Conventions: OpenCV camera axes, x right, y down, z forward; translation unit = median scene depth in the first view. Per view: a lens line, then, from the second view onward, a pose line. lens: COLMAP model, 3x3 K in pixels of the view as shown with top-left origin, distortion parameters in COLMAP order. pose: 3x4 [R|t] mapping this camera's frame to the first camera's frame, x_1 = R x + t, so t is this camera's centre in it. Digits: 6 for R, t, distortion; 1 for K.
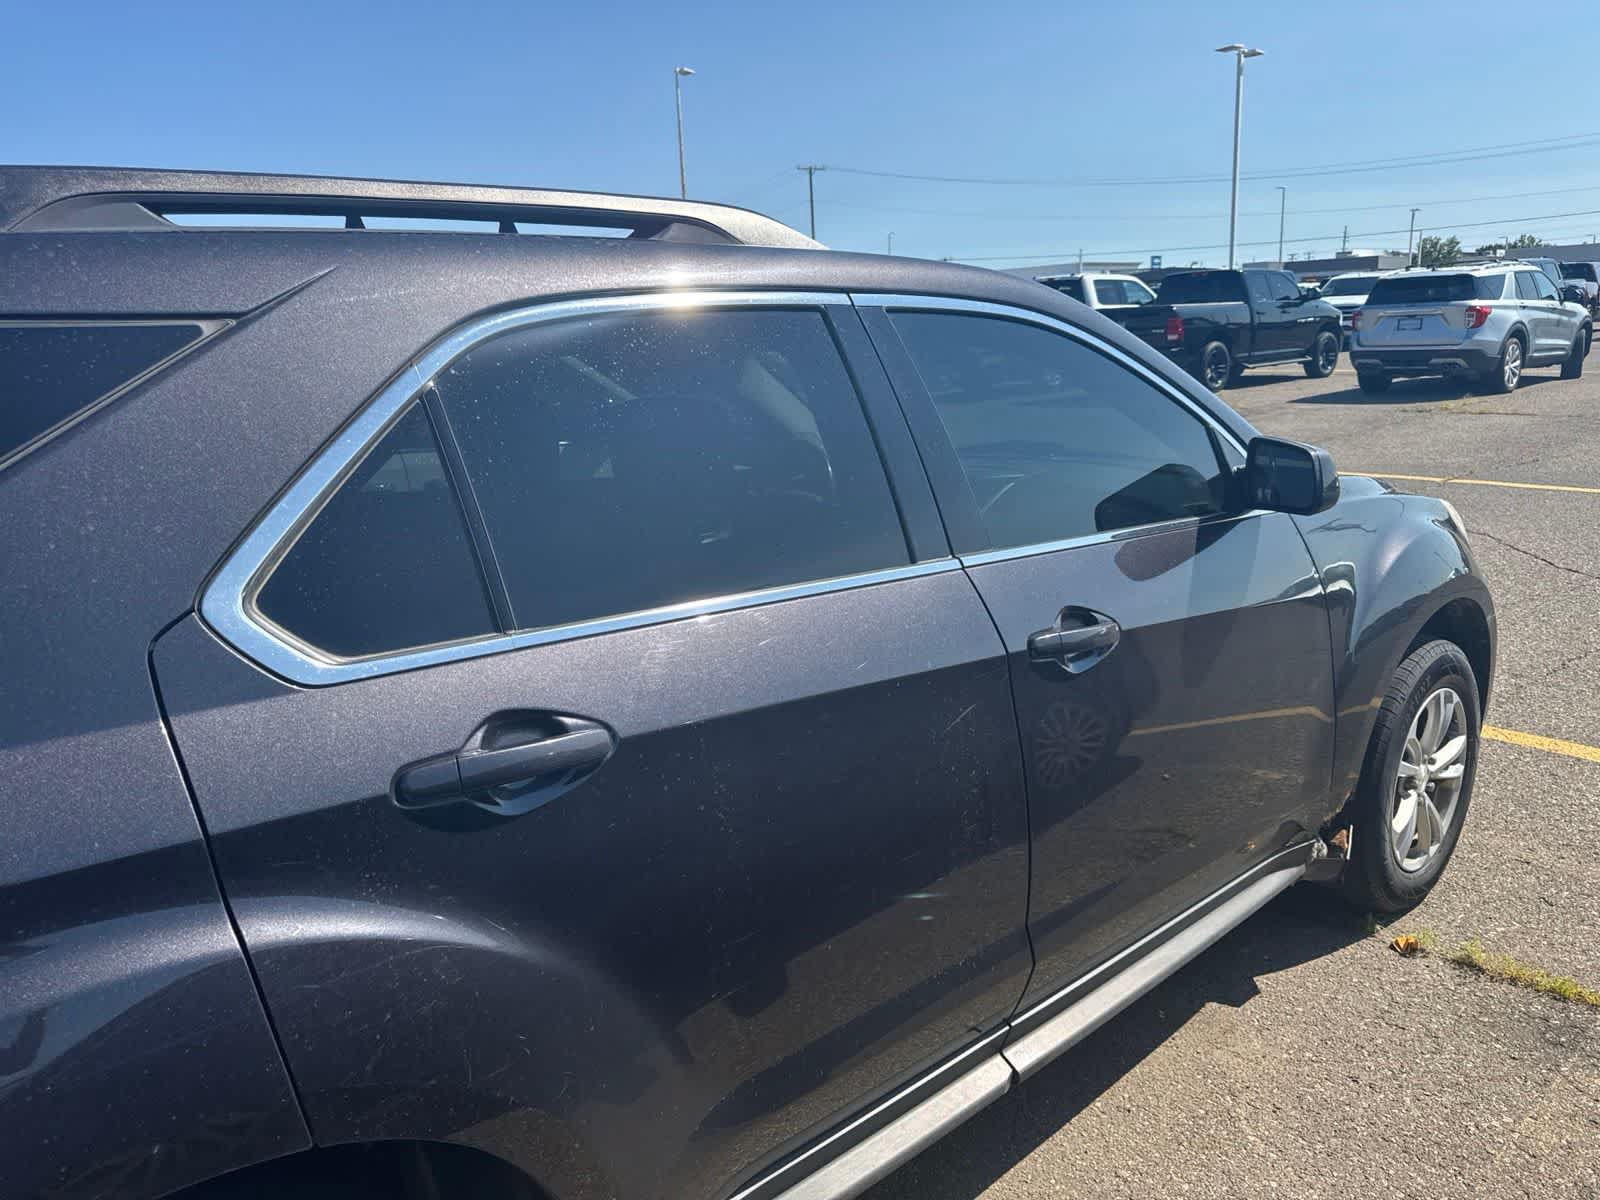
lens RADIAL K [[1206.0, 0, 800.0], [0, 1206.0, 600.0], [0, 0, 1]] dist [0.009957, -0.006817]
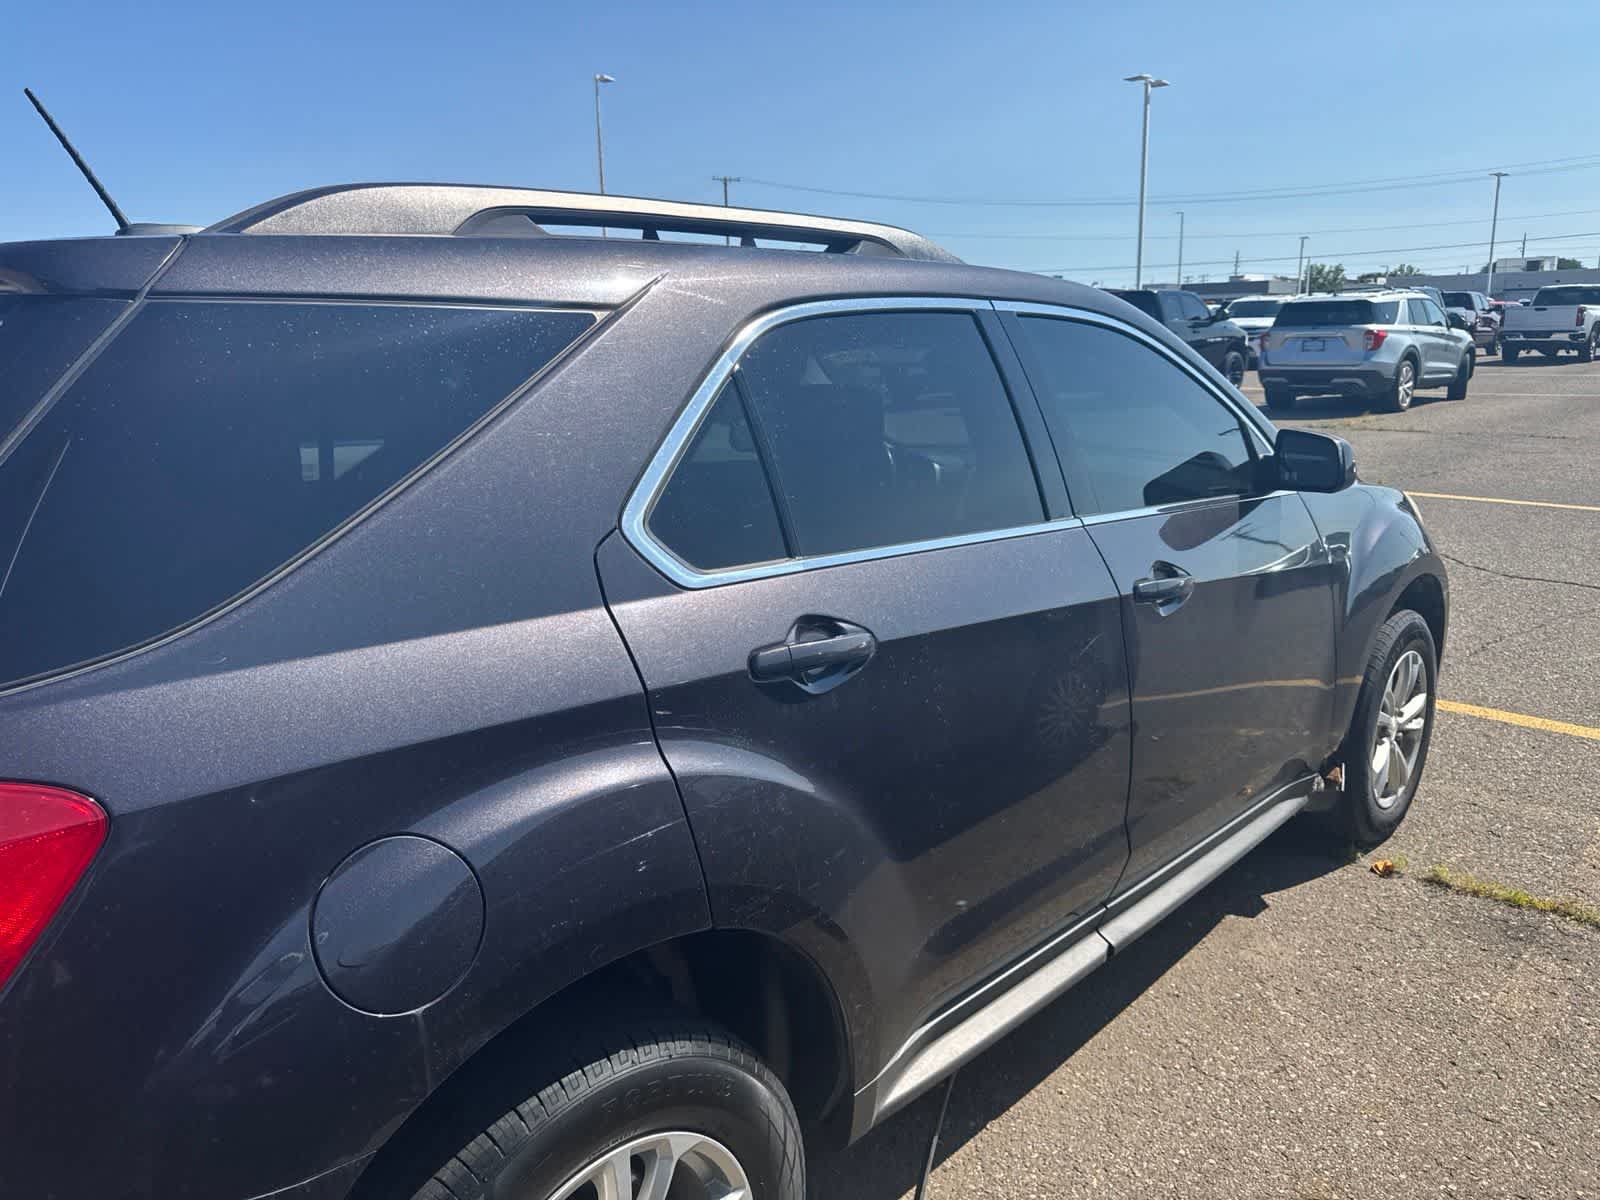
lens RADIAL K [[1208.2, 0, 800.6], [0, 1208.2, 593.1], [0, 0, 1]] dist [0.011046, -0.007593]
pose [[0.996866, 0.006901, 0.078803, -0.154250], [-0.005835, 0.999888, -0.013746, 0.037558], [-0.078889, 0.013243, 0.996795, -0.126767]]
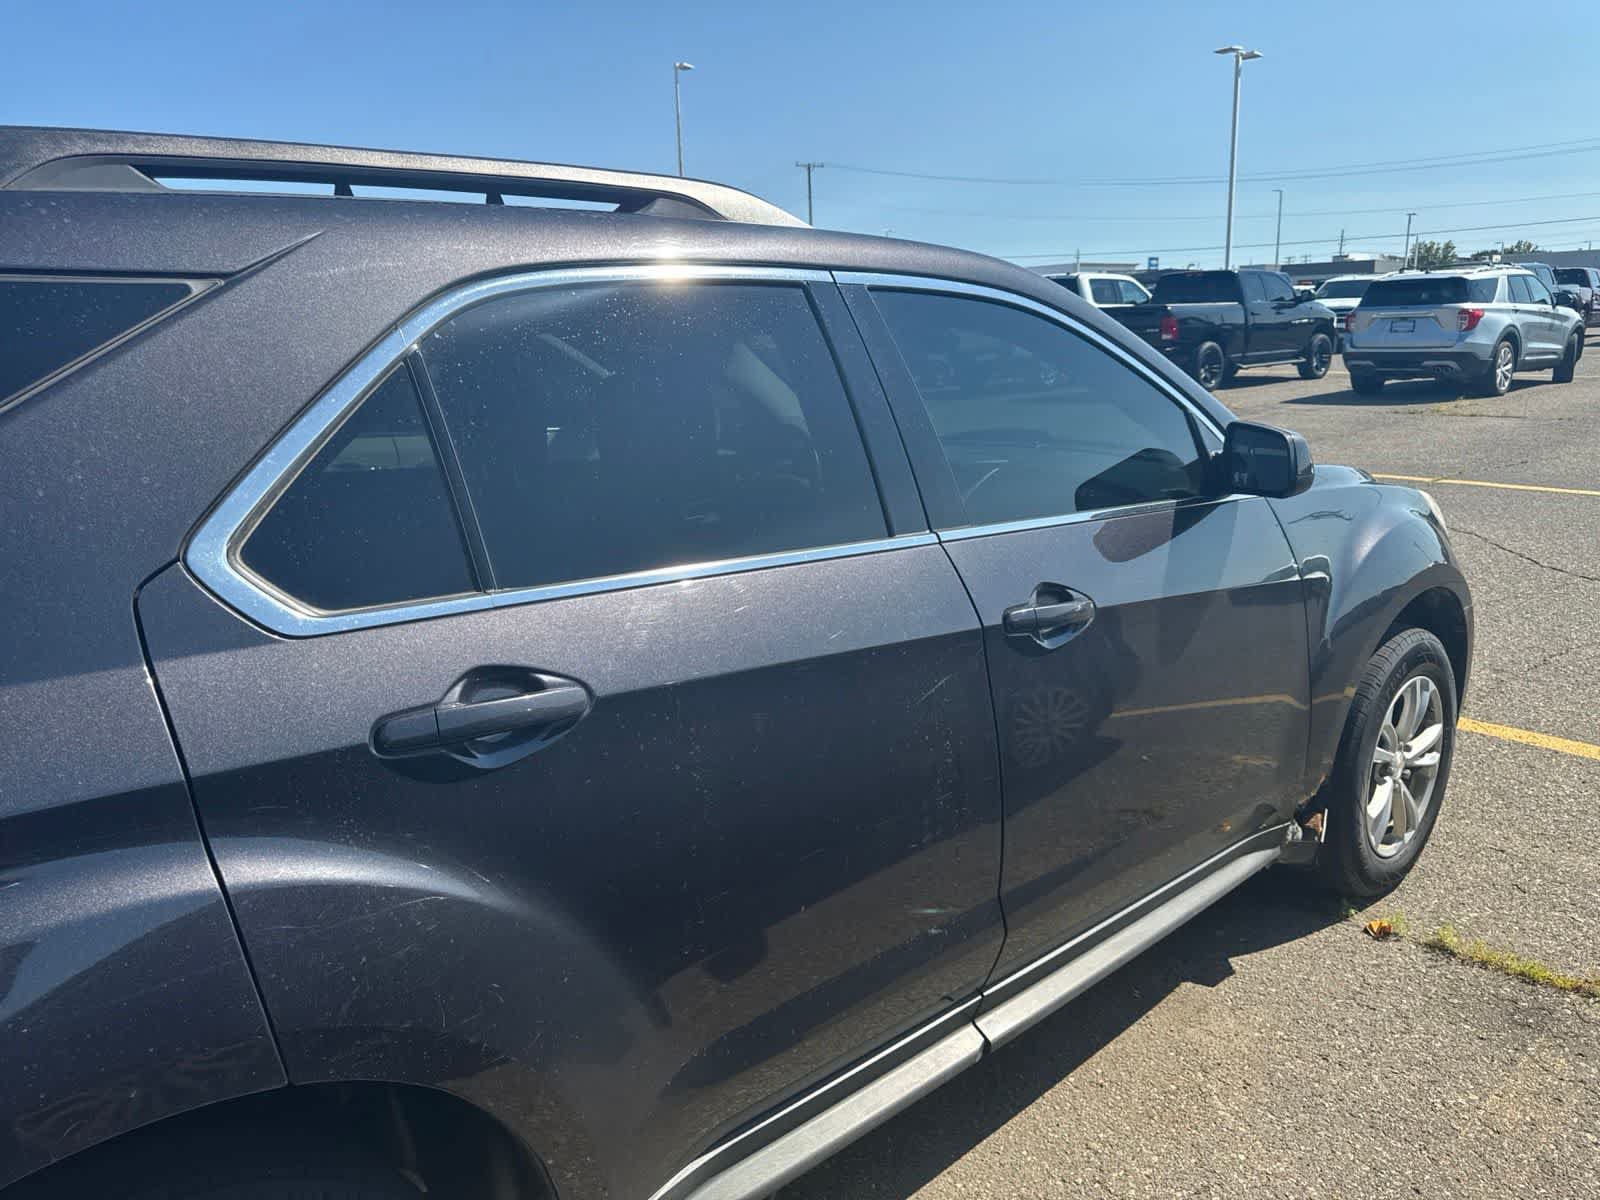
lens RADIAL K [[1208.2, 0, 800.6], [0, 1208.2, 593.1], [0, 0, 1]] dist [0.011046, -0.007593]
pose [[0.999915, 0.011742, 0.005733, 0.007640], [-0.011724, 0.999926, -0.003132, 0.013014], [-0.005770, 0.003064, 0.999979, -0.011336]]
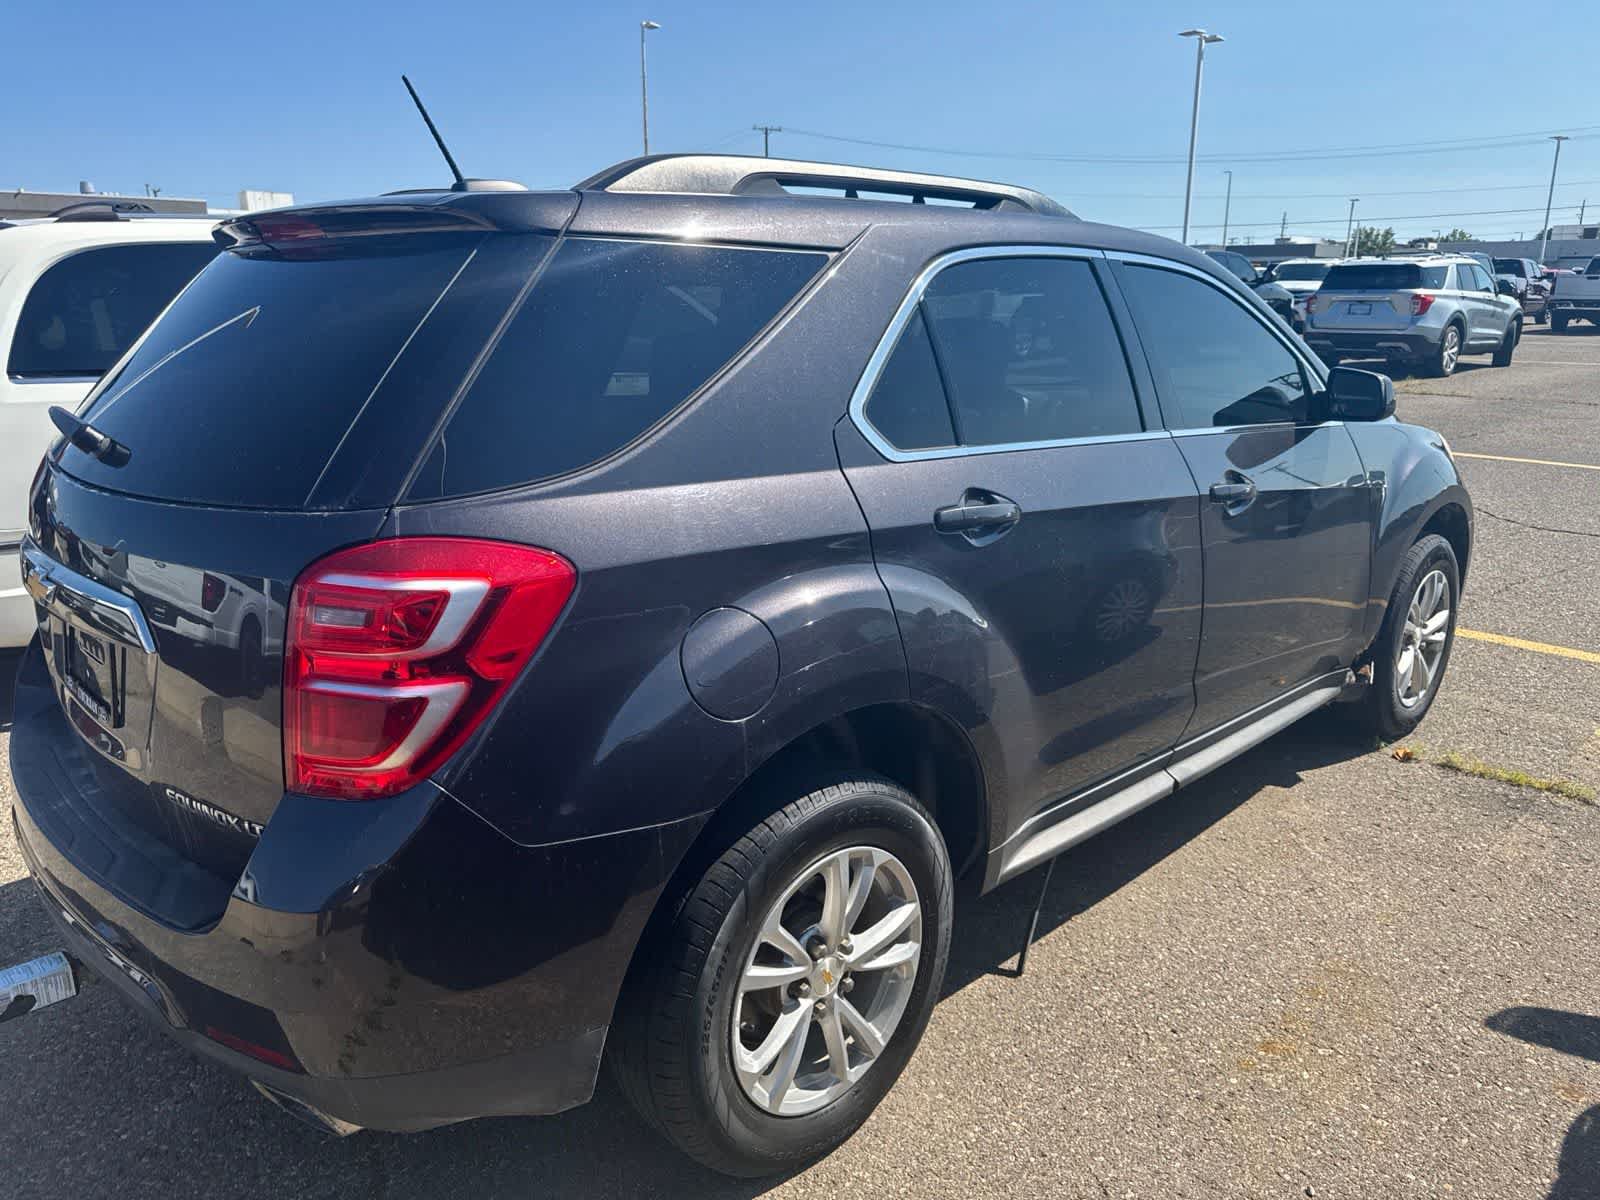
lens RADIAL K [[1205.6, 0, 799.4], [0, 1205.6, 608.0], [0, 0, 1]] dist [0.029781, -0.032267]
pose [[0.997979, 0.028771, 0.056657, -0.255565], [-0.030665, 0.998990, 0.032845, 0.094445], [-0.055655, -0.034516, 0.997853, -0.312892]]
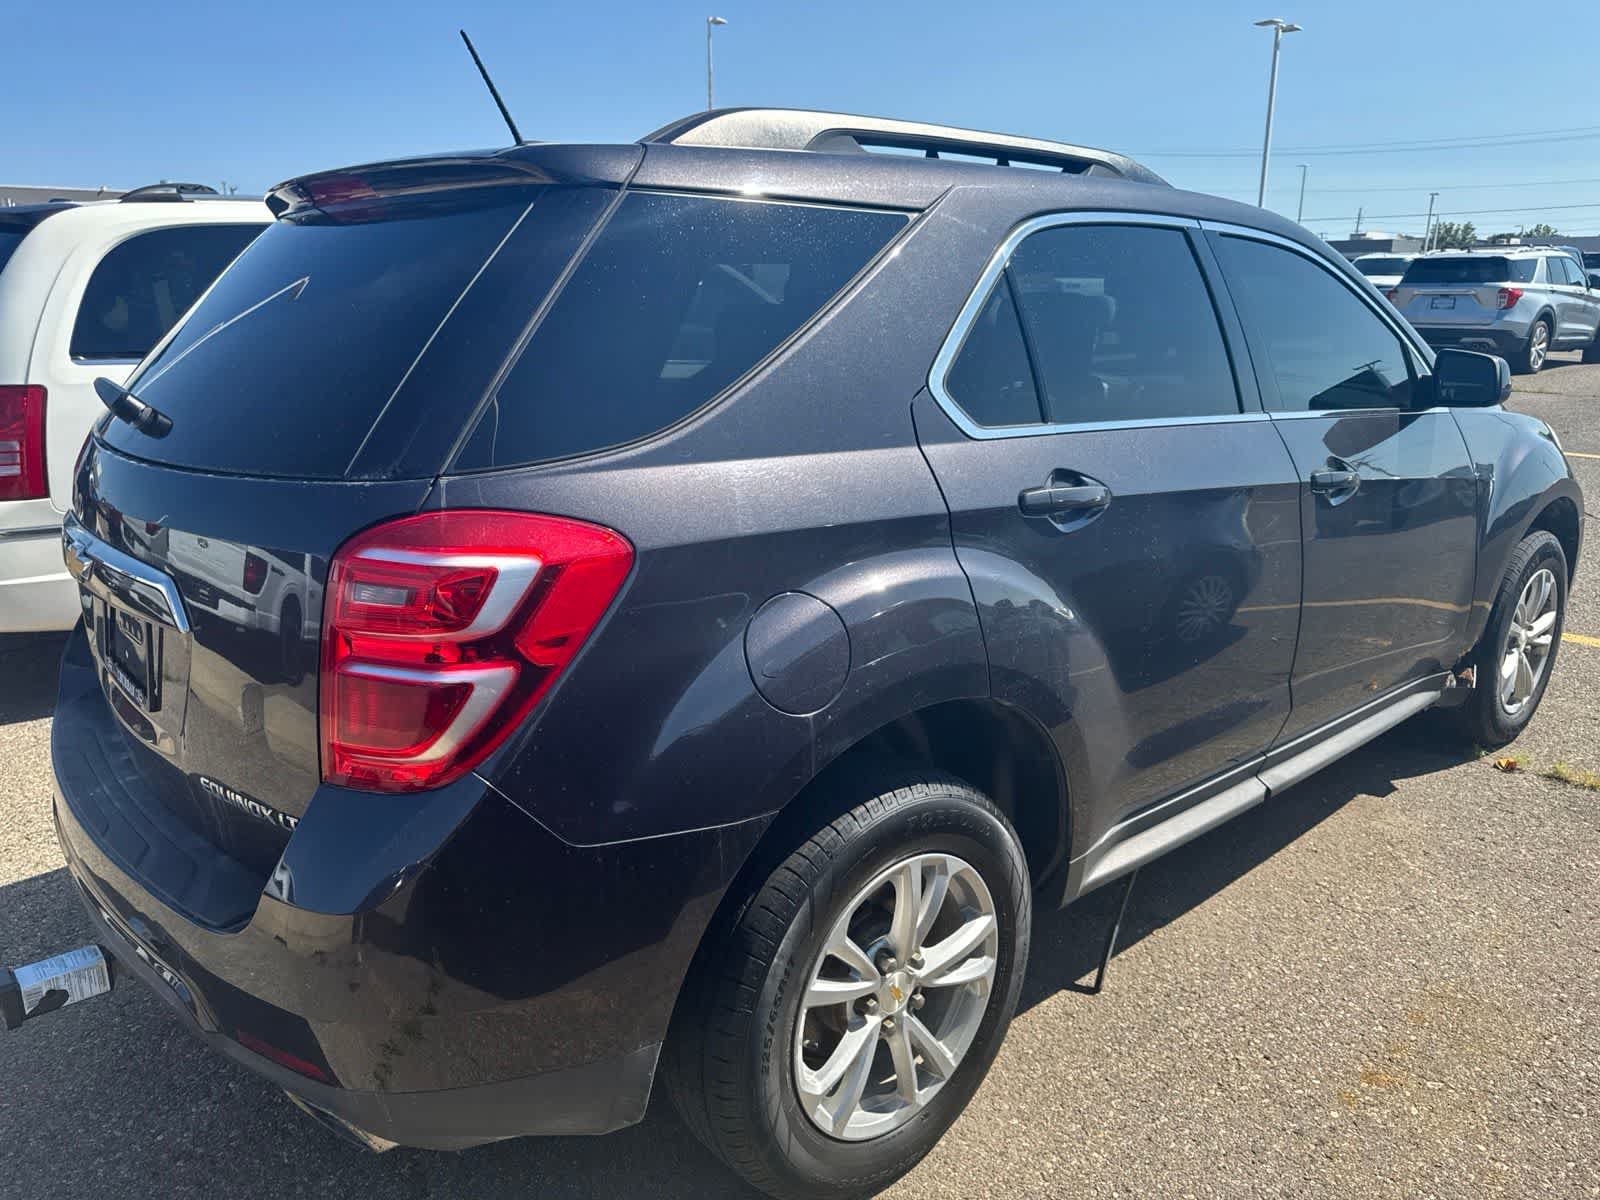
lens RADIAL K [[1209.9, 0, 802.8], [0, 1209.9, 609.1], [0, 0, 1]] dist [0.007070, 0.000991]
pose [[0.999082, 0.041438, 0.010875, -0.259780], [-0.041821, 0.998412, 0.037733, 0.101723], [-0.009294, -0.038153, 0.999229, -0.265547]]
